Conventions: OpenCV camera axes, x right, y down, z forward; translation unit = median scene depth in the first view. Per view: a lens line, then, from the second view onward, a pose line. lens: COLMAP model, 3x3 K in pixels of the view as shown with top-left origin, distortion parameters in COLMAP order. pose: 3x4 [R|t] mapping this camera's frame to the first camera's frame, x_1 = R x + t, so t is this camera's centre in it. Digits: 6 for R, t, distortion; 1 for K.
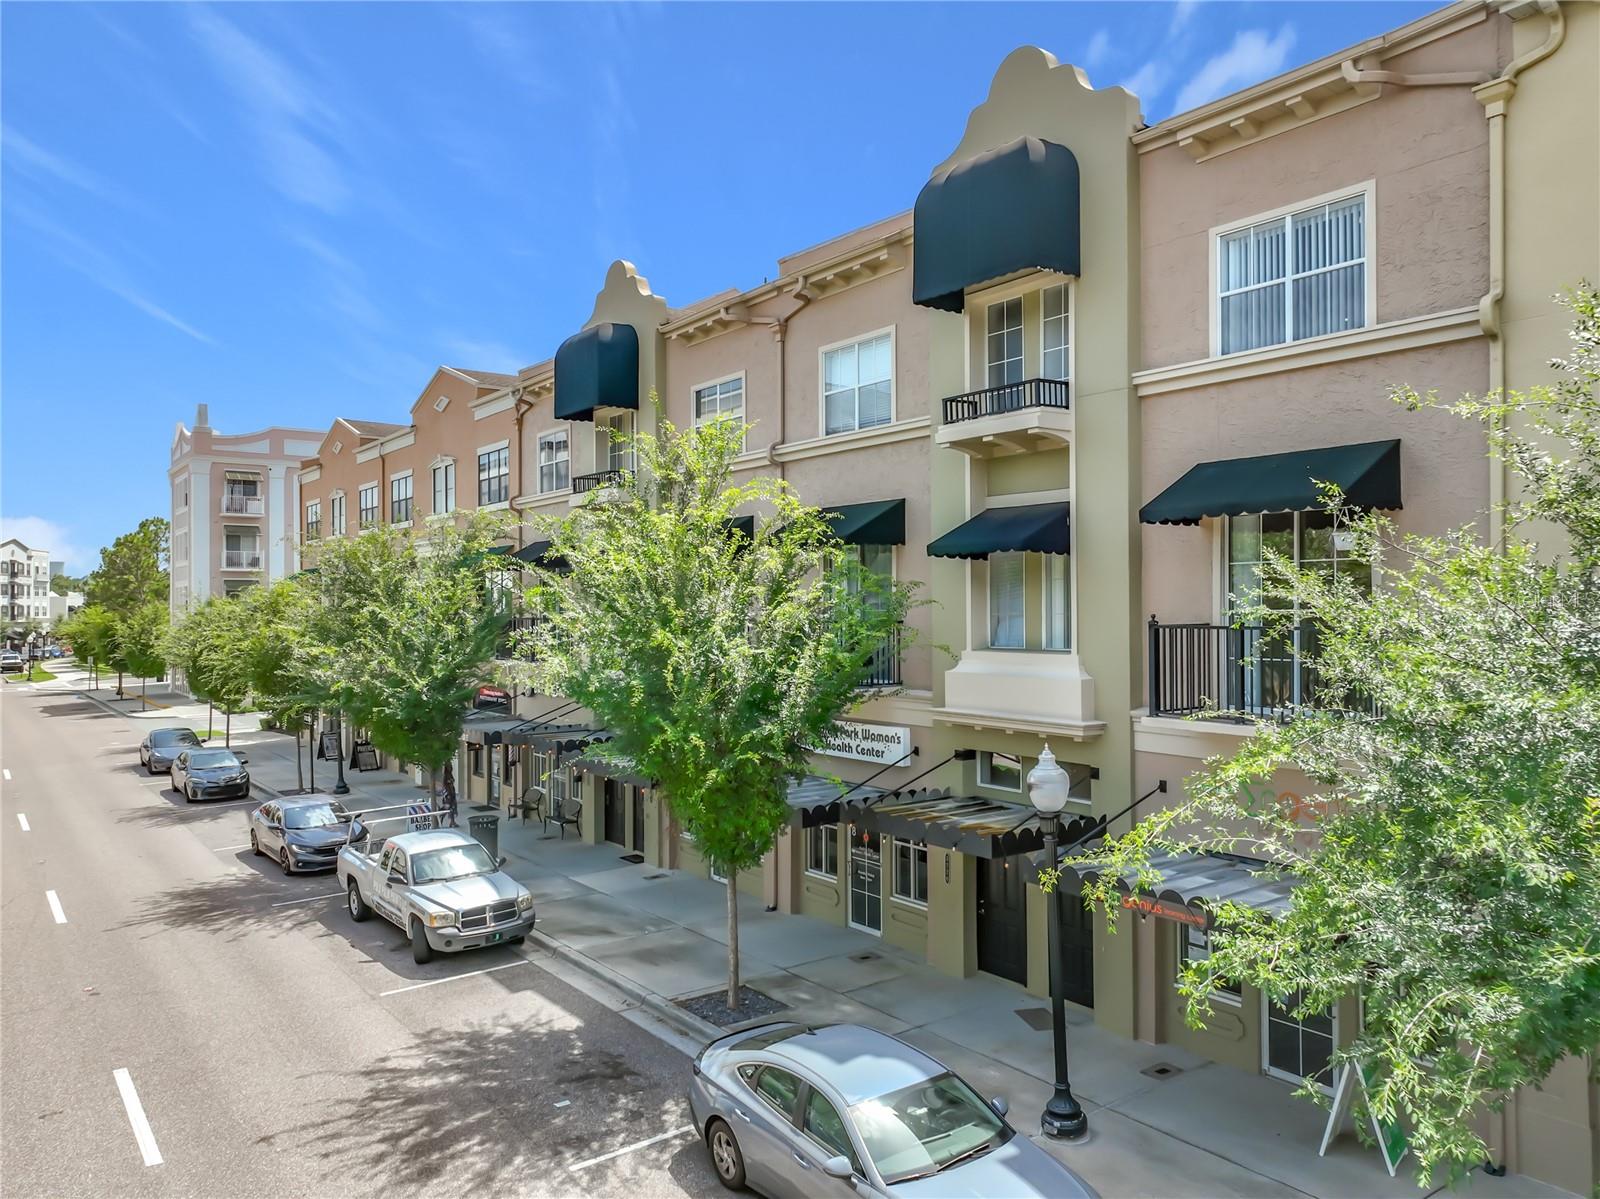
lens RADIAL K [[1130.3, 0, 809.4], [0, 1130.3, 594.5], [0, 0, 1]] dist [-0.004434, 0.017471]
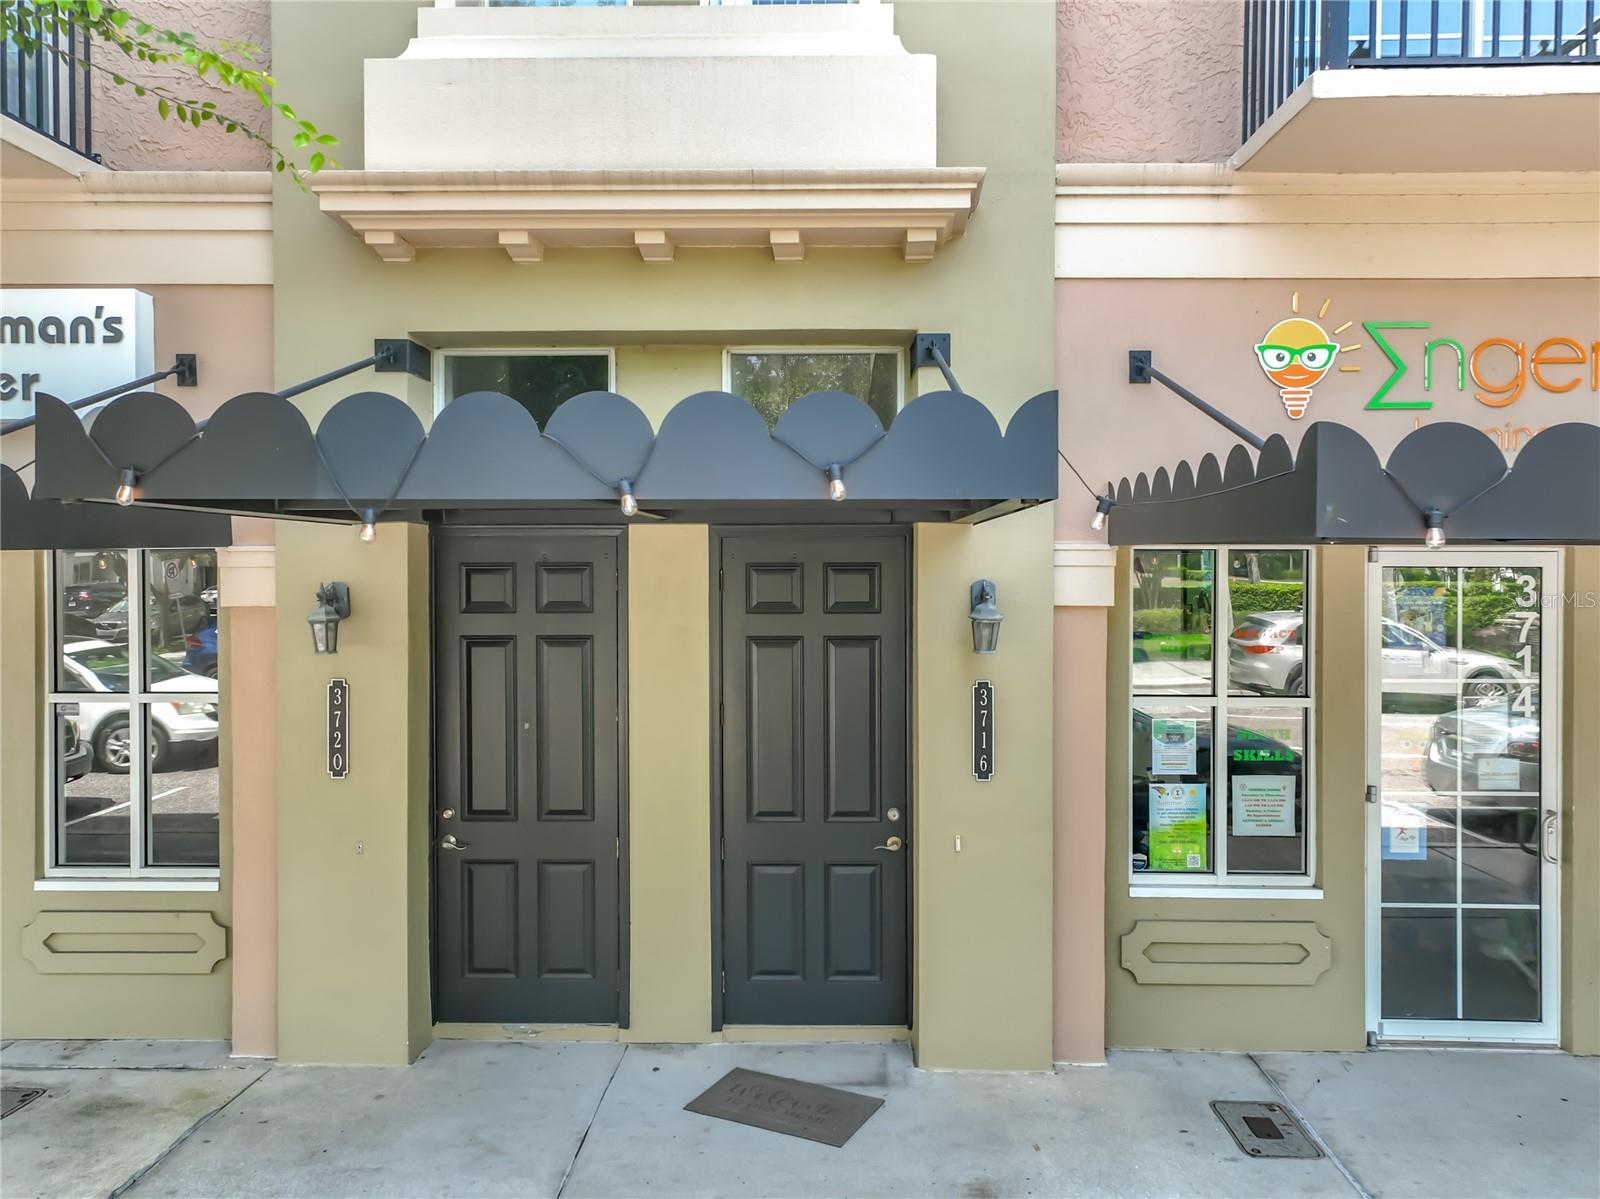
lens RADIAL K [[1130.3, 0, 807.6], [0, 1130.3, 597.1], [0, 0, 1]] dist [-0.004434, 0.017471]
pose [[0.617728, 0.006810, 0.786362, -0.050042], [-0.013039, 0.999914, 0.001584, 0.243753], [-0.786284, -0.011231, 0.617764, 0.845012]]
